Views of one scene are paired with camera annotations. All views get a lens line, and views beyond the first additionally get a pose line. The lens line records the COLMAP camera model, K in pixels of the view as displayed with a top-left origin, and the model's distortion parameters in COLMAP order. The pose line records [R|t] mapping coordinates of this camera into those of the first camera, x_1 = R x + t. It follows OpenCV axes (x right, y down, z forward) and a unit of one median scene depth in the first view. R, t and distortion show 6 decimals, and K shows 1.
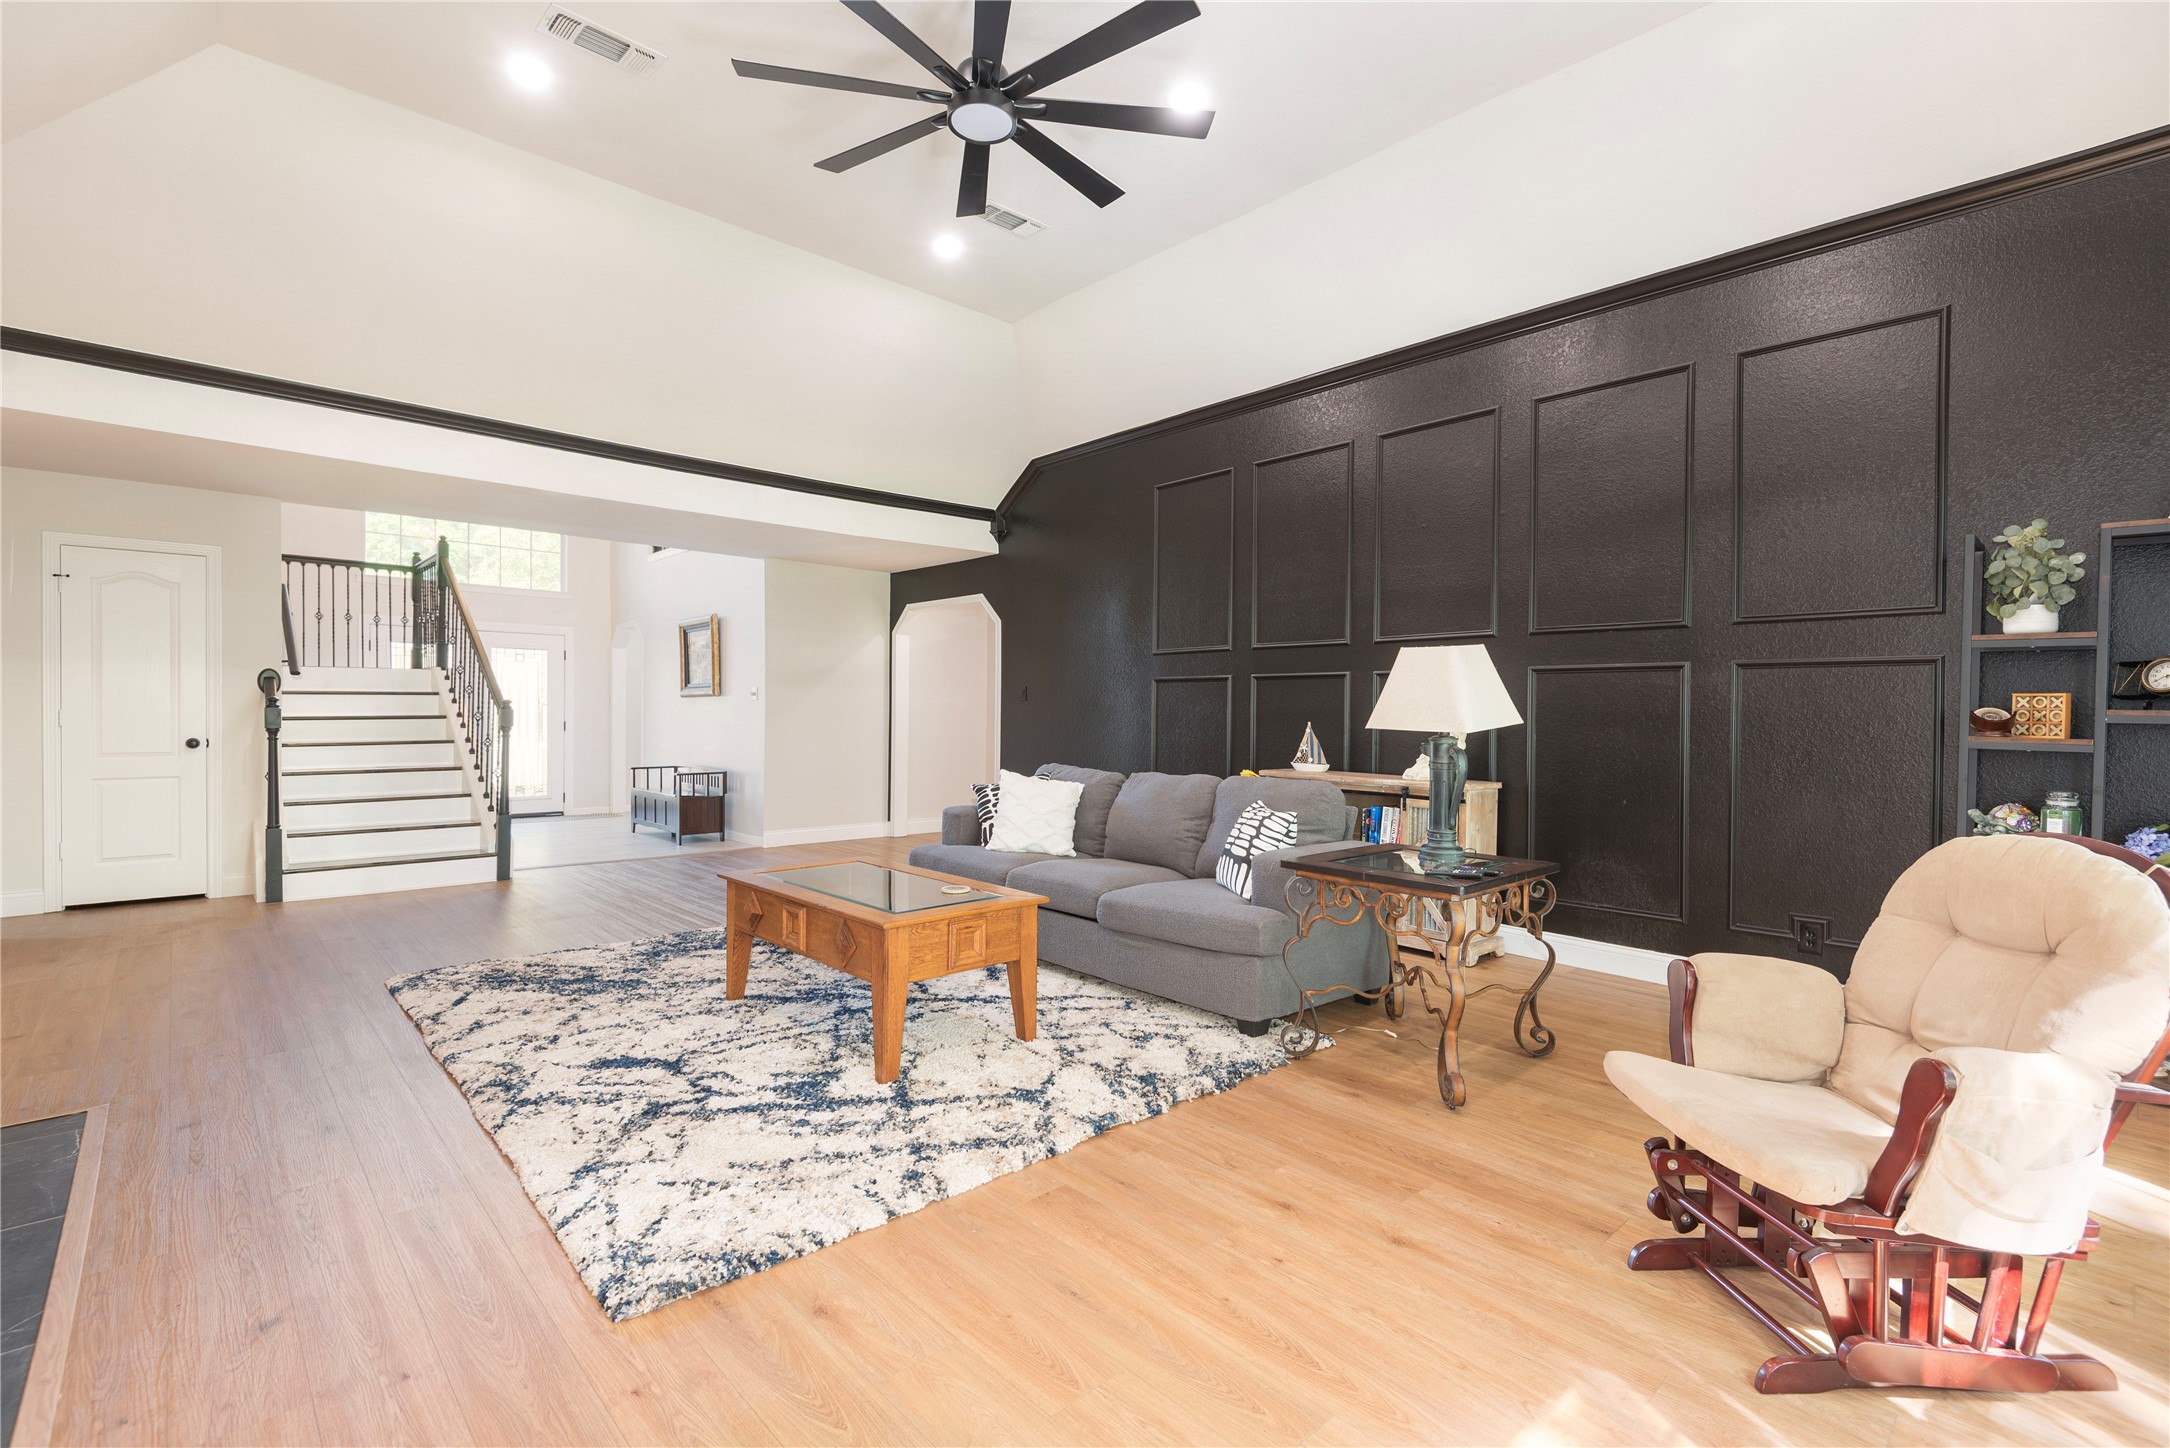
lens RADIAL K [[977.9, 0, 1087.4], [0, 977.9, 728.8], [0, 0, 1]] dist [0.008296, -0.005350]
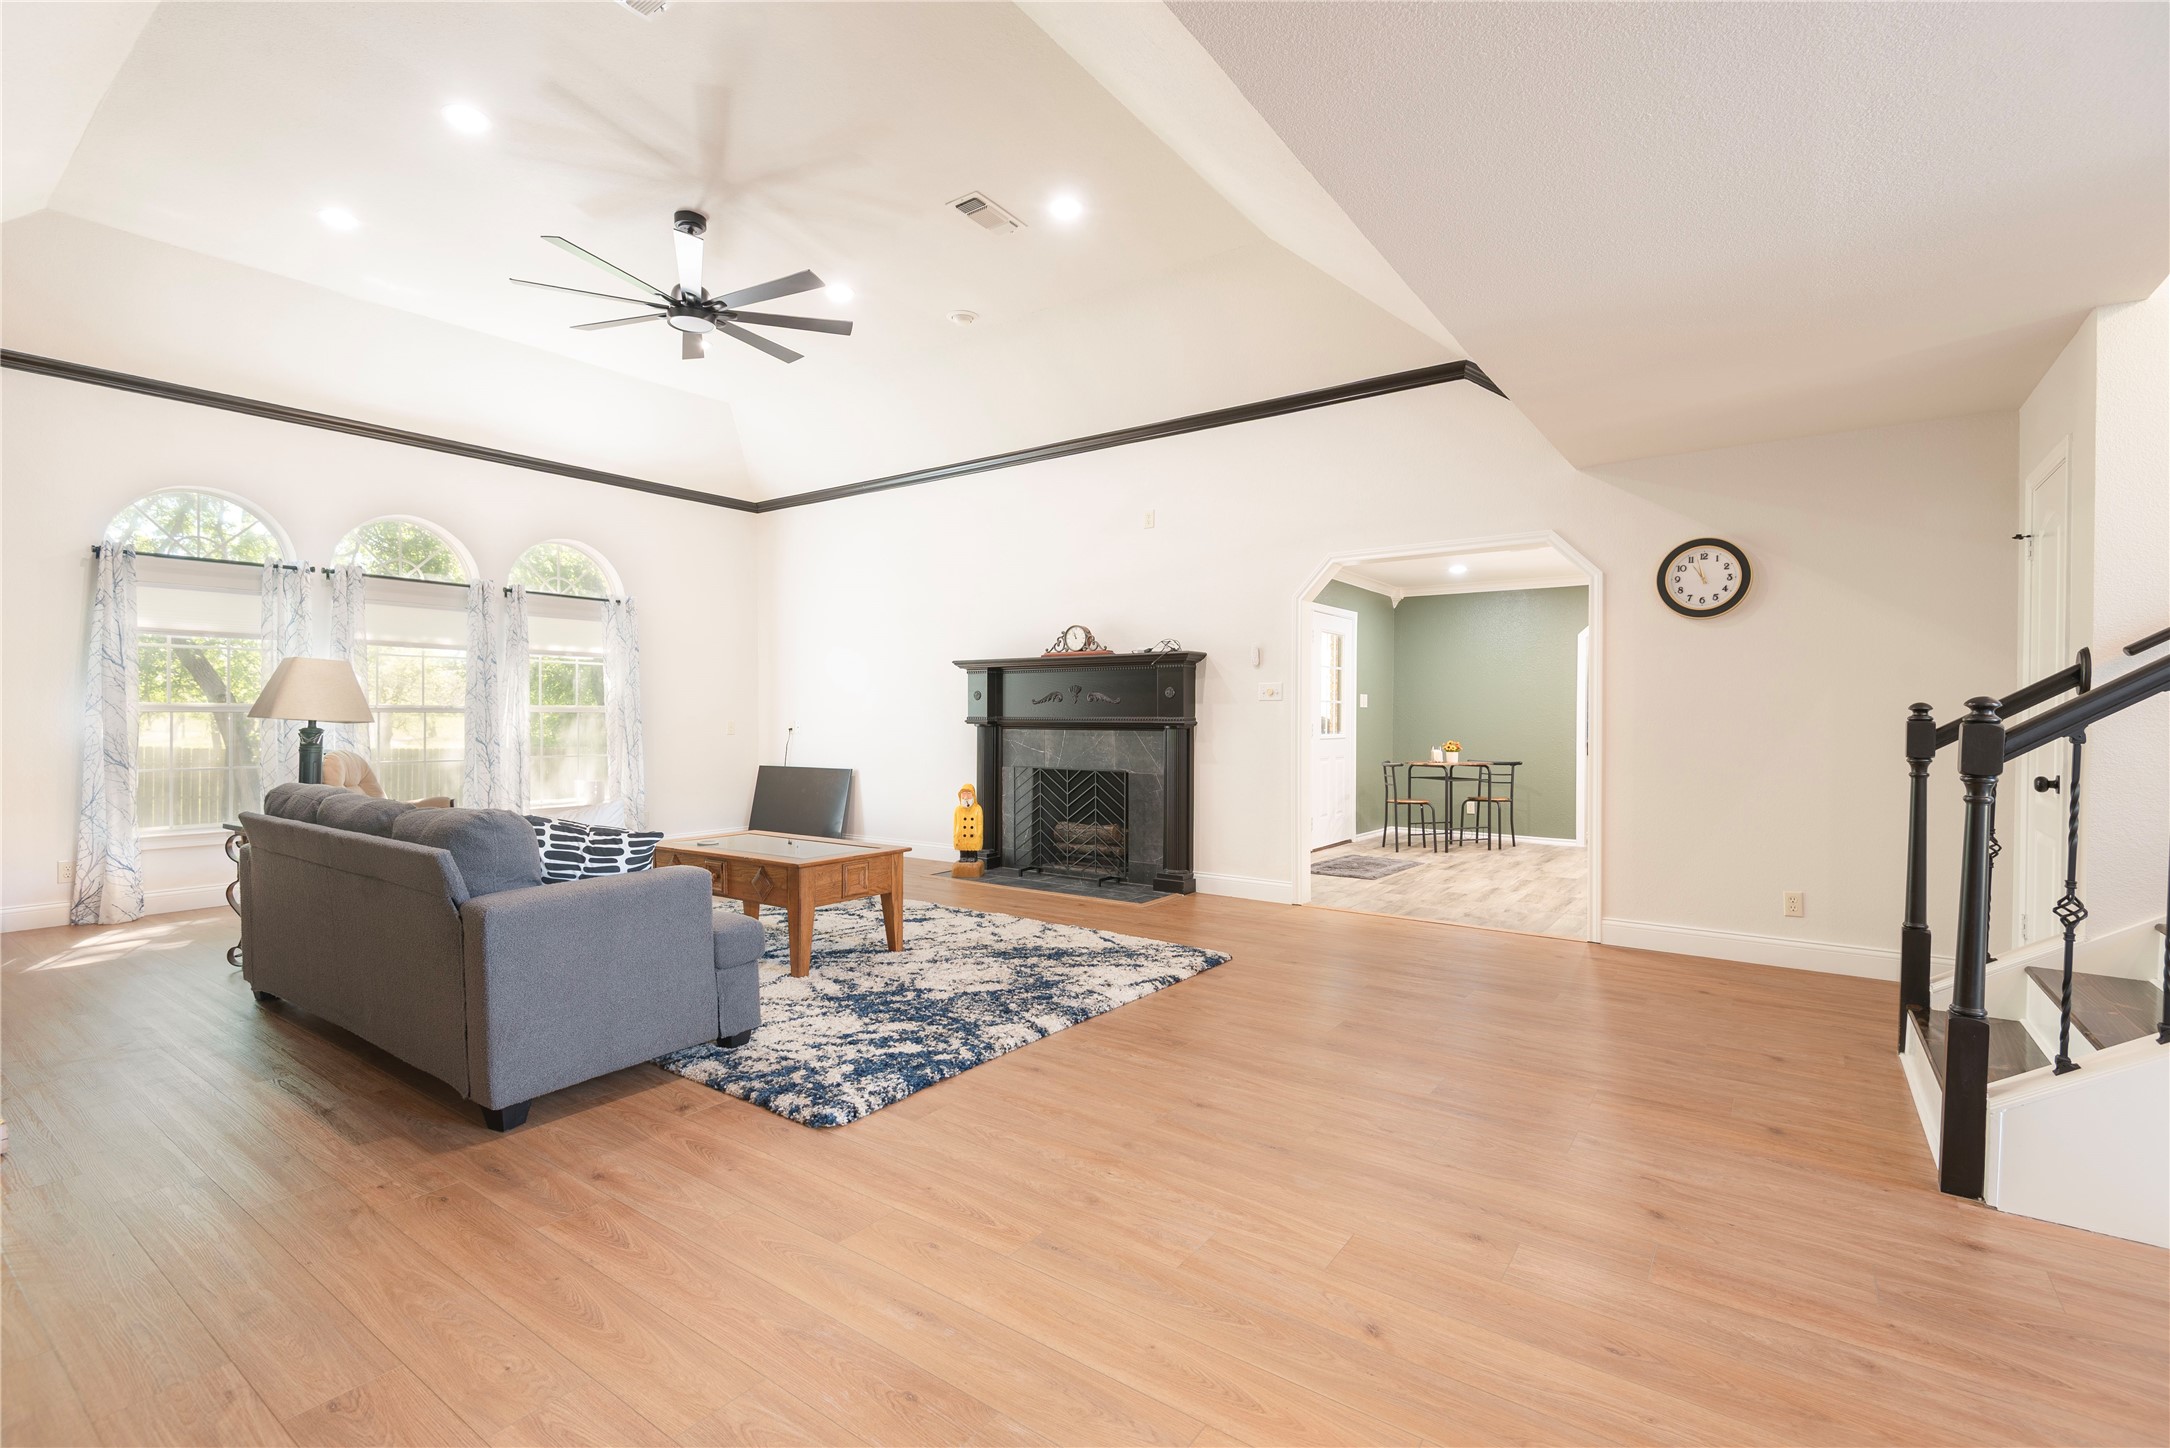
lens RADIAL K [[977.9, 0, 1089.6], [0, 977.9, 726.2], [0, 0, 1]] dist [0.008296, -0.005350]
pose [[-0.979324, -0.004883, -0.202239, -0.383114], [-0.011283, 0.999471, 0.030503, -0.043180], [0.201983, 0.032154, -0.978861, 2.419651]]
